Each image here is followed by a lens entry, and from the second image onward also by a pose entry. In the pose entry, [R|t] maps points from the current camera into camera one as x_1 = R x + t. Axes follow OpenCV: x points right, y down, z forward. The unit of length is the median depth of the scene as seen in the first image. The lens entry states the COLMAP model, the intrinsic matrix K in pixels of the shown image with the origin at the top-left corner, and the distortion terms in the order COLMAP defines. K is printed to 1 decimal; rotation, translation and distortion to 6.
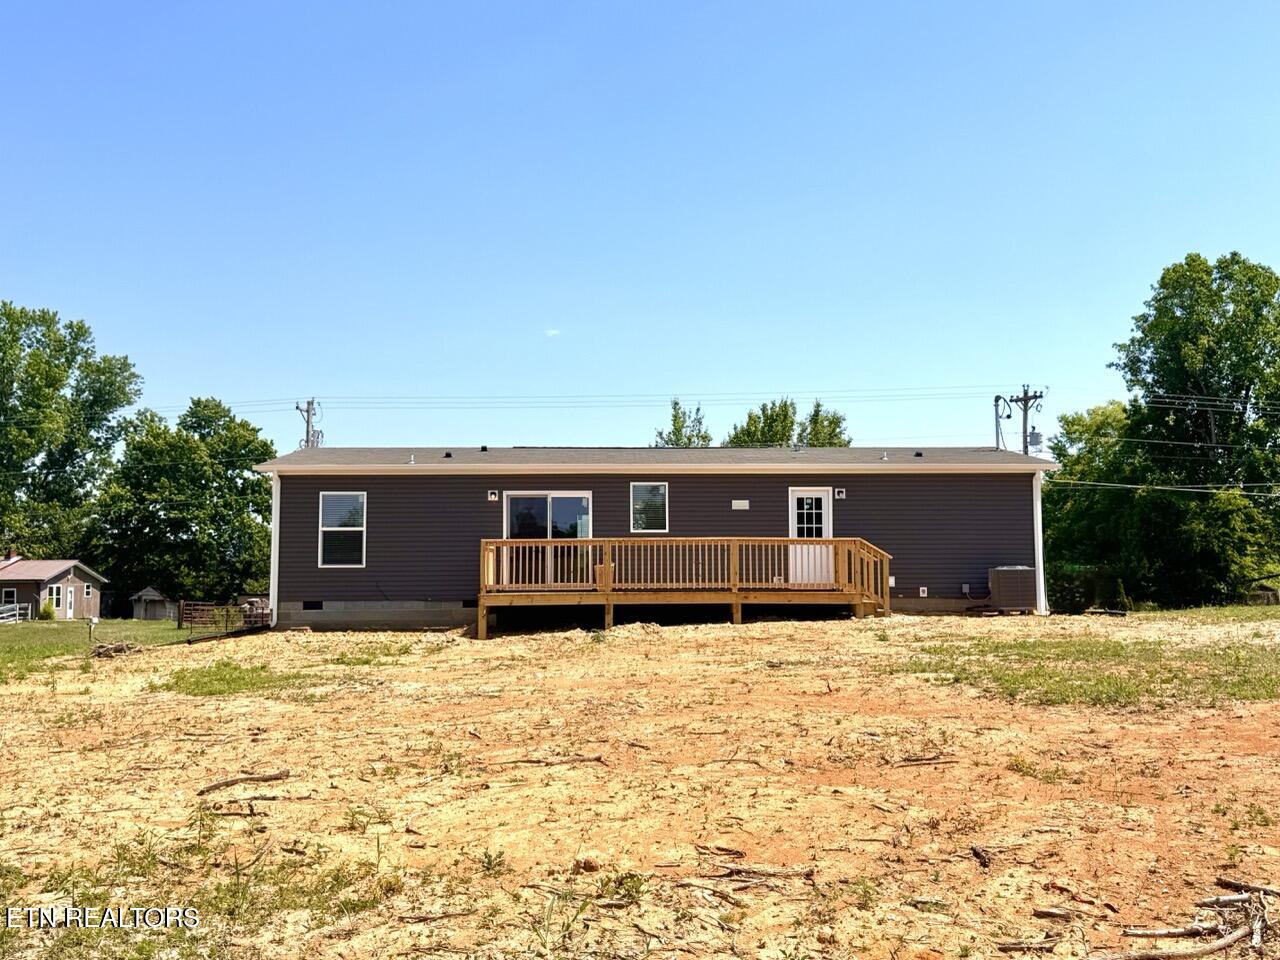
lens RADIAL K [[1354.7, 0, 642.1], [0, 1354.7, 476.8], [0, 0, 1]] dist [0.121892, 0.000000]
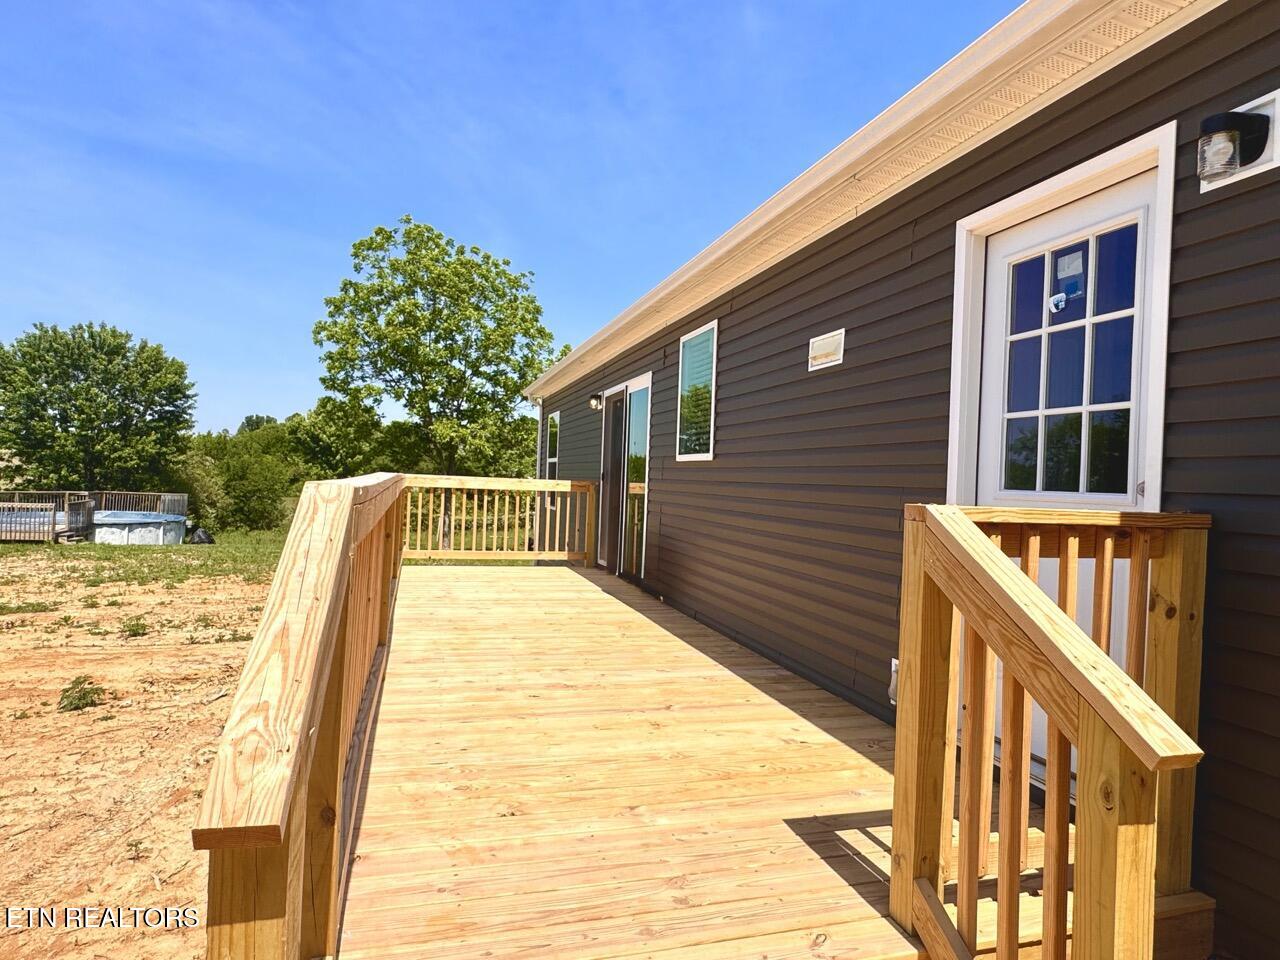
lens RADIAL K [[736.5, 0, 647.6], [0, 736.5, 472.2], [0, 0, 1]] dist [-0.001147, -0.000643]
pose [[0.270167, 0.003146, -0.962808, 0.198283], [0.033747, 0.999349, 0.012735, 0.040778], [0.962222, -0.035932, 0.269885, 0.928841]]
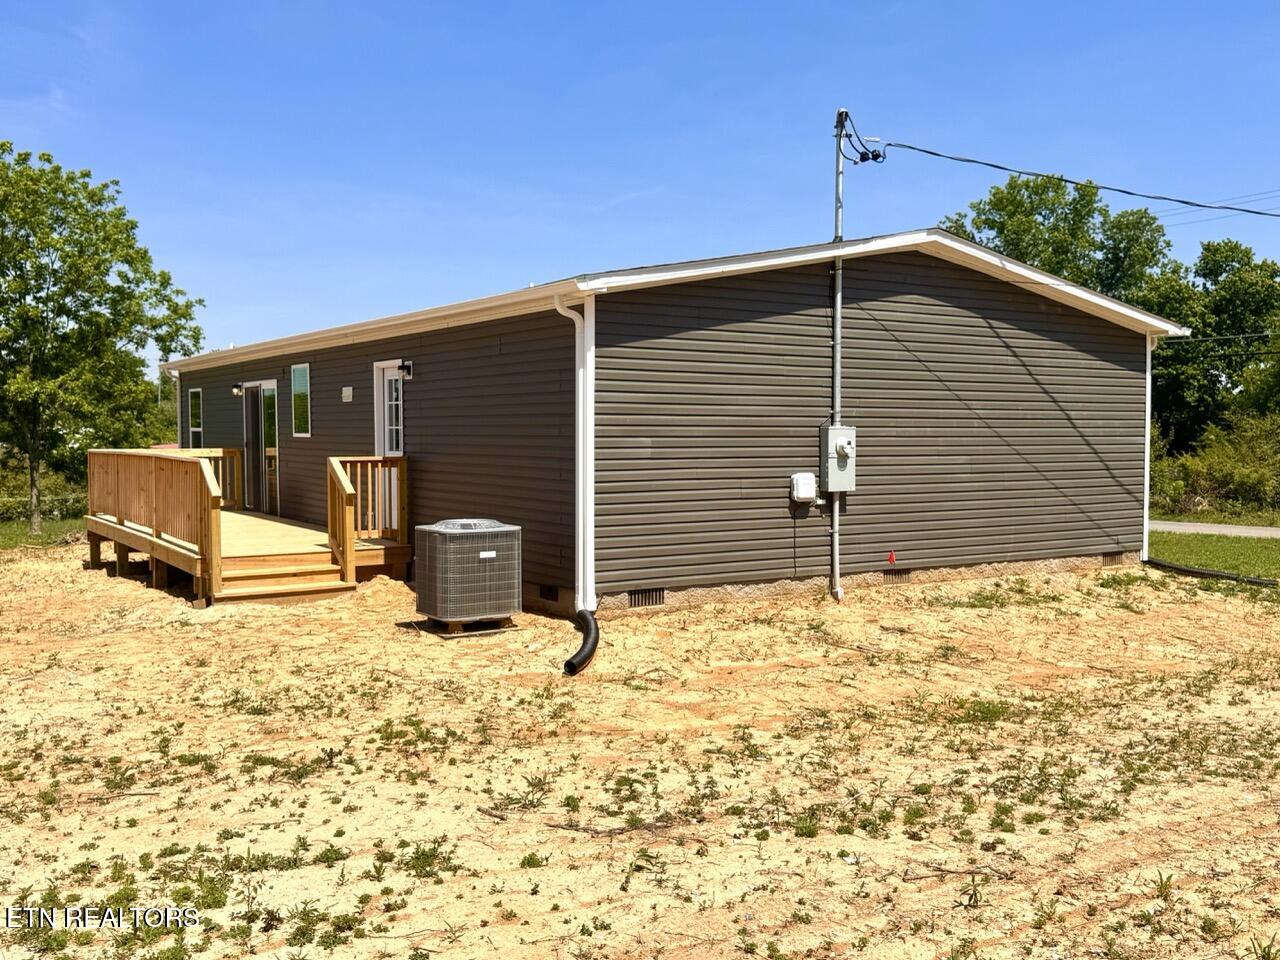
lens RADIAL K [[1206.2, 0, 642.6], [0, 1206.2, 486.8], [0, 0, 1]] dist [0.045209, 0.000000]
pose [[0.522011, 0.044217, -0.851792, 0.623860], [0.064973, 0.993692, 0.091401, 0.020856], [0.850460, -0.103056, 0.515846, 0.822655]]
